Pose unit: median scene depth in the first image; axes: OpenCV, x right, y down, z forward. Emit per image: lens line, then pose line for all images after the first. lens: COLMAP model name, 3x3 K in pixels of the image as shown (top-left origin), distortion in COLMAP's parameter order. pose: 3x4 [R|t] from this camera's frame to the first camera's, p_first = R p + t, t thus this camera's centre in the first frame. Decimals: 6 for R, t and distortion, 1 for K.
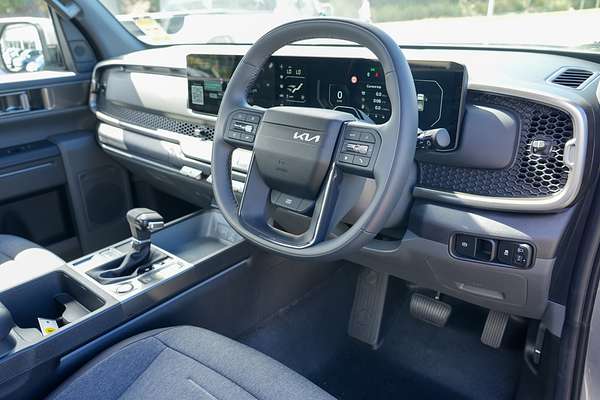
lens RADIAL K [[411.7, 0, 297.3], [0, 411.7, 209.2], [0, 0, 1]] dist [0.020187, 0.003867]
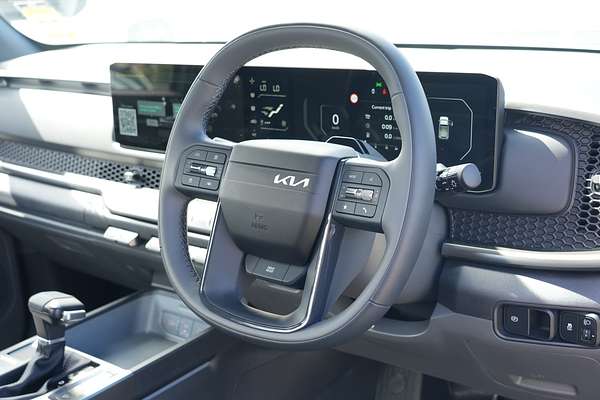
lens RADIAL K [[698.5, 0, 295.1], [0, 698.5, 200.8], [0, 0, 1]] dist [-0.111579, 0.000000]
pose [[0.998955, -0.037509, 0.026107, -0.004255], [0.040635, 0.990432, -0.131887, 0.021266], [-0.020910, 0.132810, 0.990921, -0.196130]]
